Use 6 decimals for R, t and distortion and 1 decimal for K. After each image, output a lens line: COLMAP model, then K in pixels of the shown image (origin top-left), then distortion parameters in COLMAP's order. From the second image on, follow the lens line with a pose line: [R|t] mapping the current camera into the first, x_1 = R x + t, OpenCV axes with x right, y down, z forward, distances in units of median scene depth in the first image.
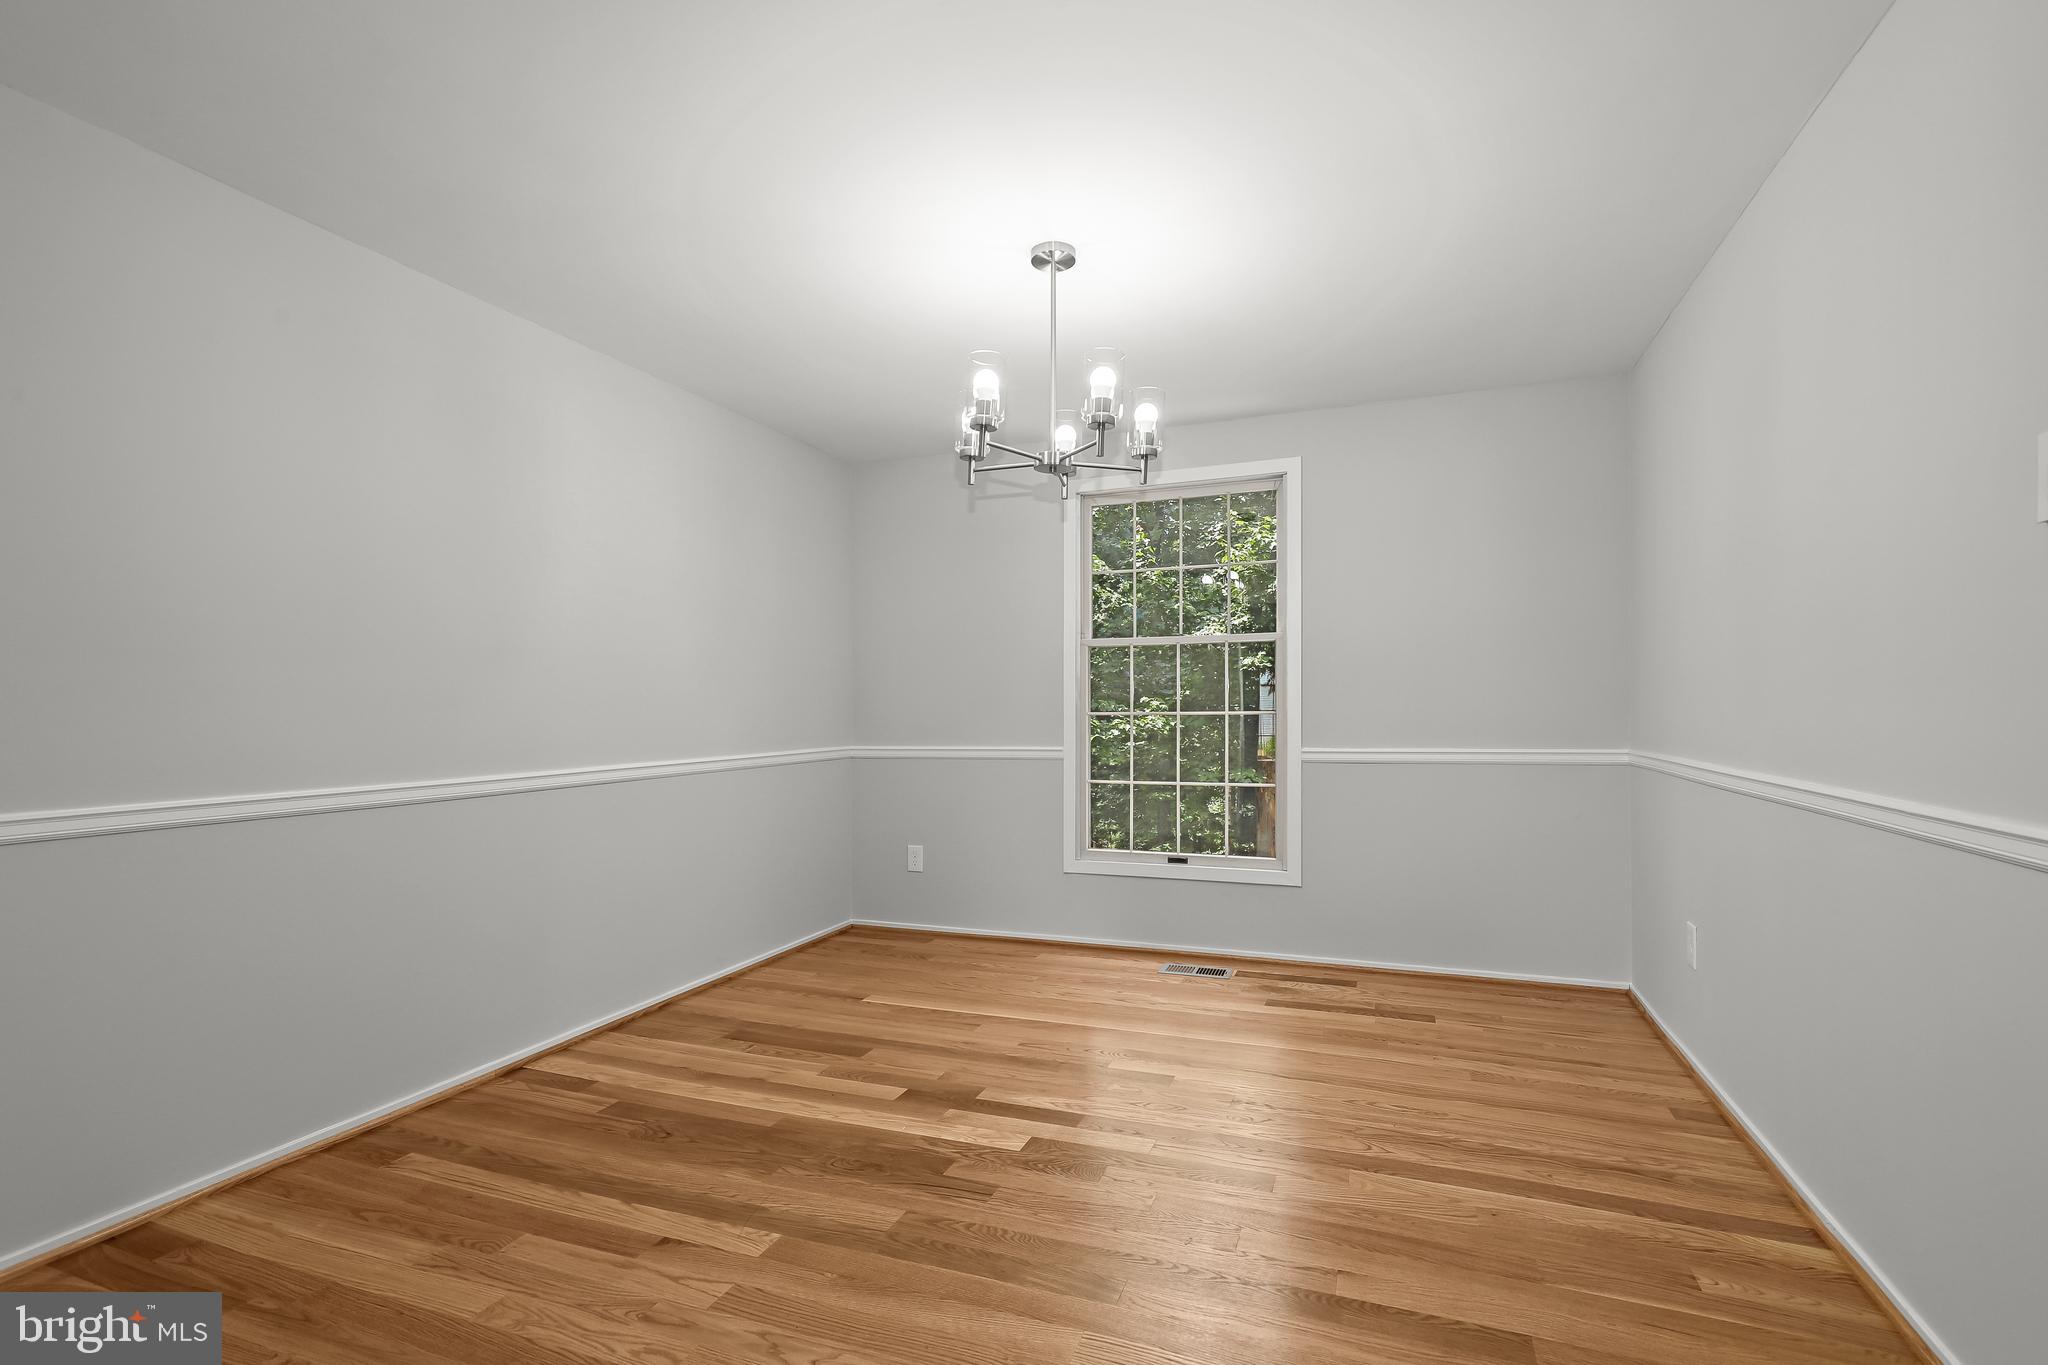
lens RADIAL K [[943.7, 0, 1036.4], [0, 943.7, 689.5], [0, 0, 1]] dist [0.002320, -0.000279]
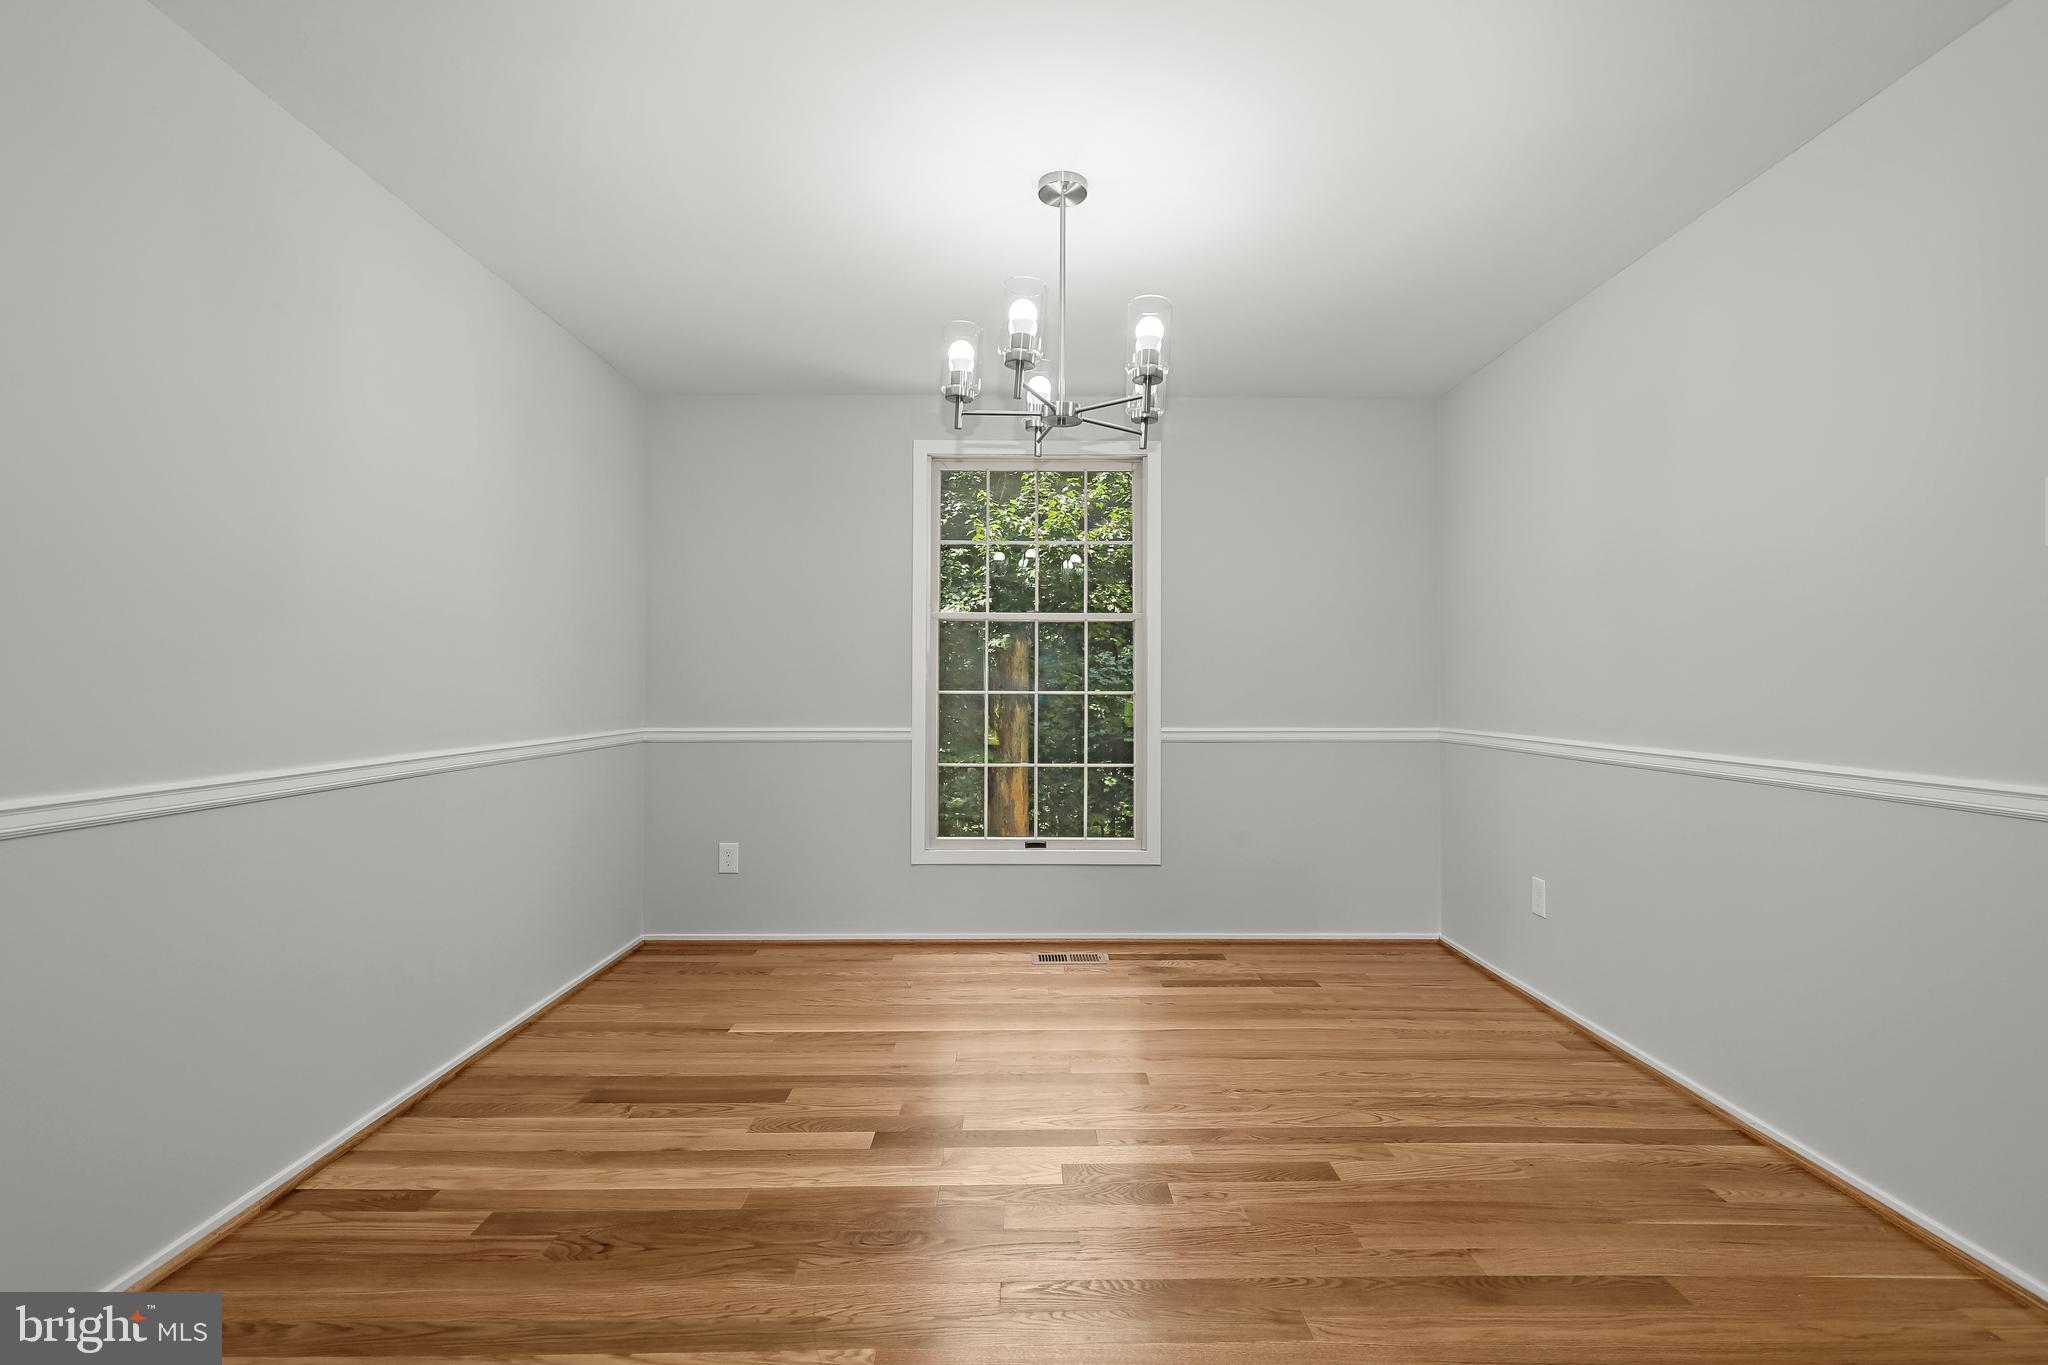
lens RADIAL K [[943.7, 0, 1018.1], [0, 943.7, 662.5], [0, 0, 1]] dist [0.002320, -0.000279]
pose [[0.929376, 0.021375, 0.368514, -0.290644], [-0.018143, 0.999761, -0.012234, 0.008825], [-0.368687, 0.004684, 0.929542, 0.140693]]
